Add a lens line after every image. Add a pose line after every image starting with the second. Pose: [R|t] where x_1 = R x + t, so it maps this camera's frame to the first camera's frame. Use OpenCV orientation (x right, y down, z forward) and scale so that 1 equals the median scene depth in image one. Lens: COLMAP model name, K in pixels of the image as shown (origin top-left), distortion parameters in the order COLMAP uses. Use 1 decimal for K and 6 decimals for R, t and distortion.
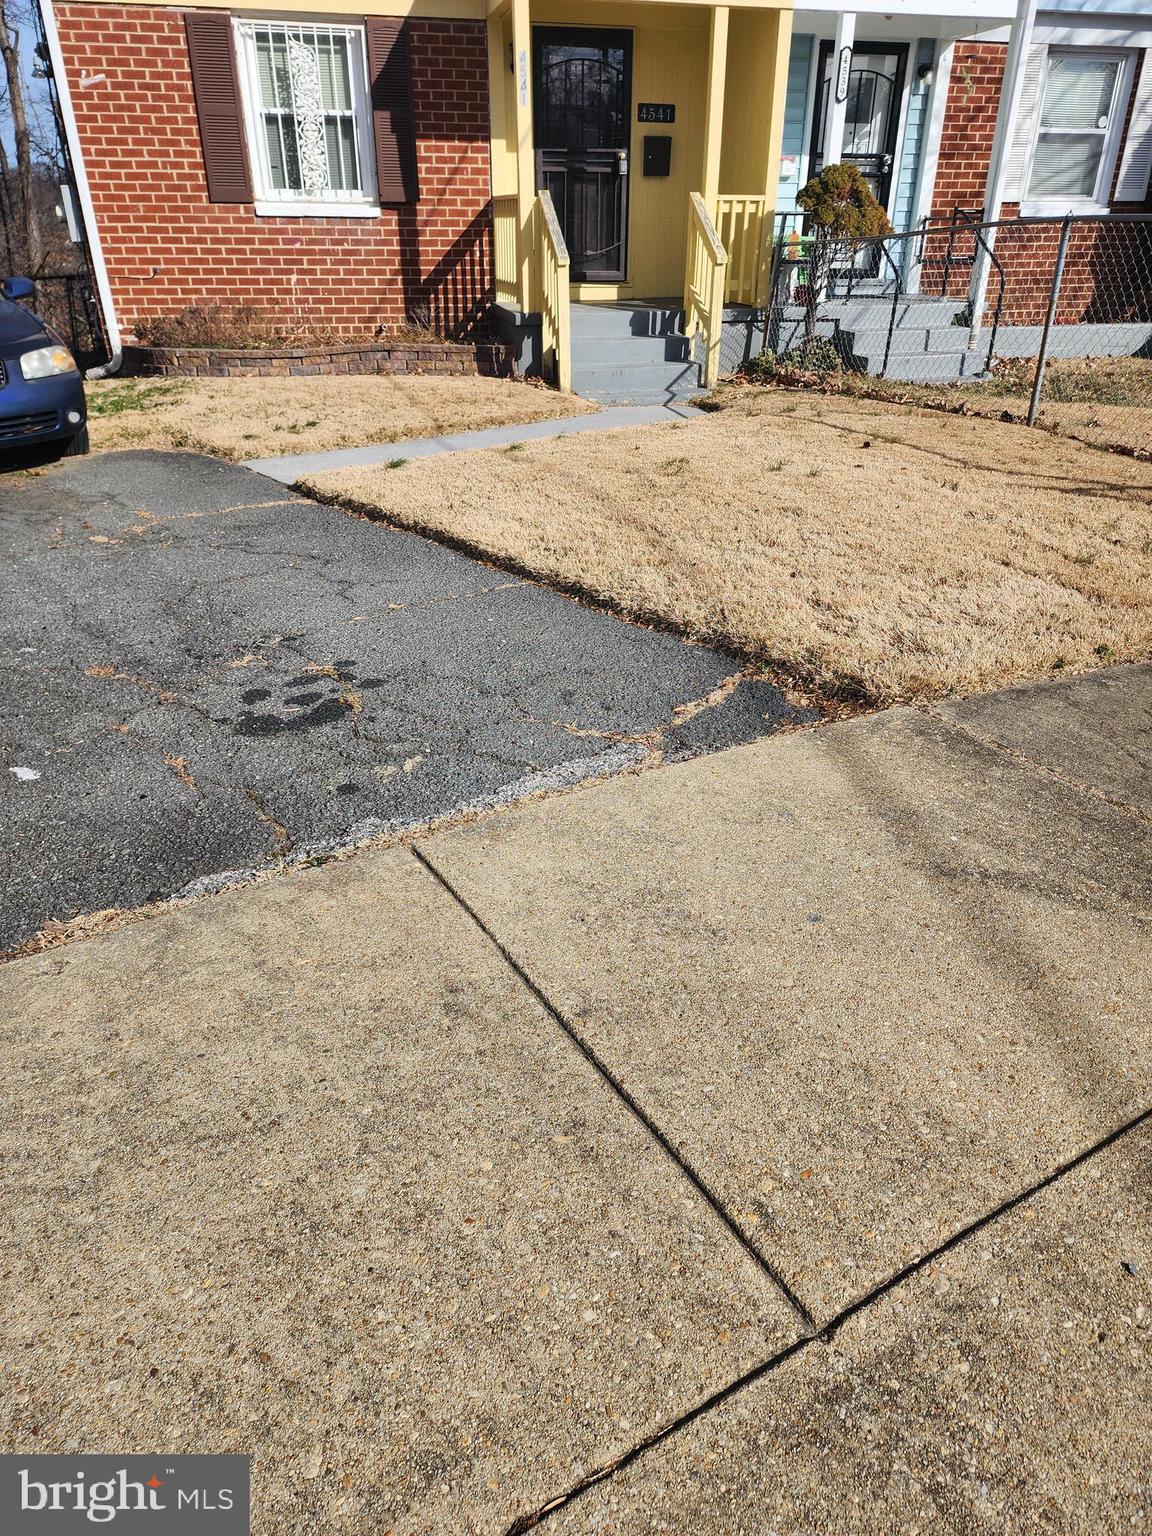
lens RADIAL K [[1024.4, 0, 576.0], [0, 1024.4, 768.0], [0, 0, 1]] dist [0.095303, -0.072873]
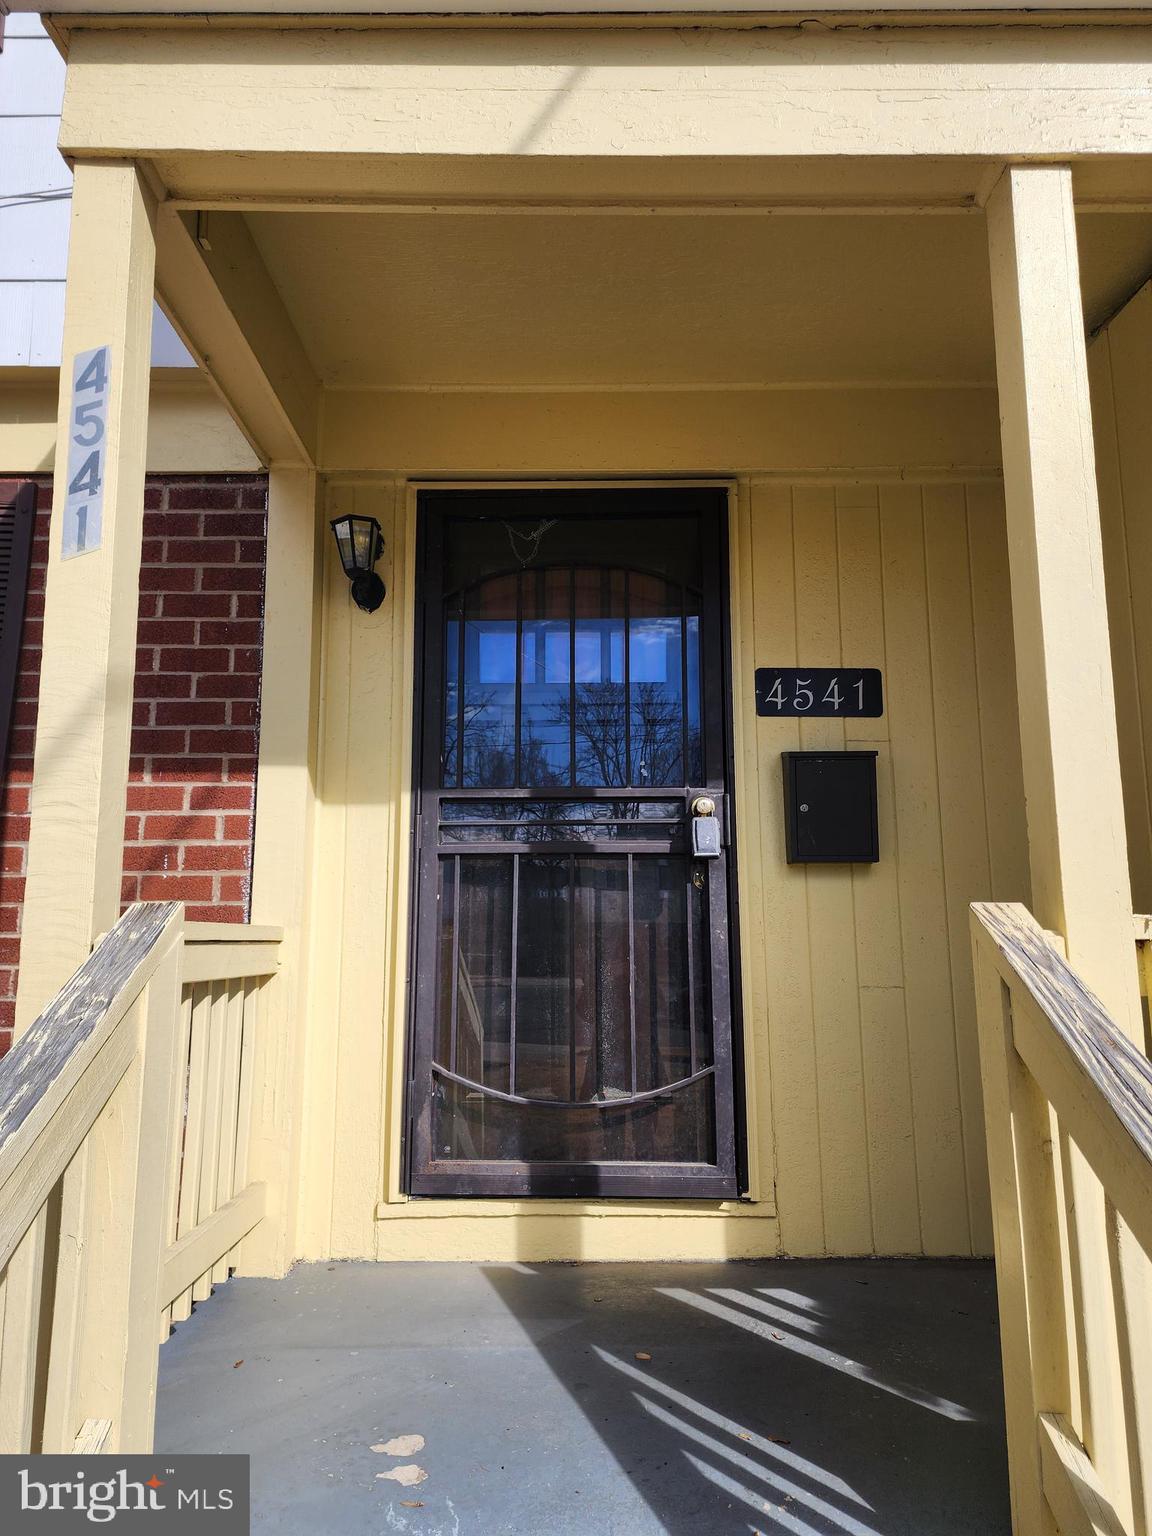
lens RADIAL K [[1024.4, 0, 576.0], [0, 1024.4, 768.0], [0, 0, 1]] dist [0.095303, -0.072873]
pose [[0.968189, -0.045736, -0.246006, 0.081035], [-0.114008, 0.794541, -0.596411, -0.416092], [0.222739, 0.605485, 0.764051, 0.766180]]
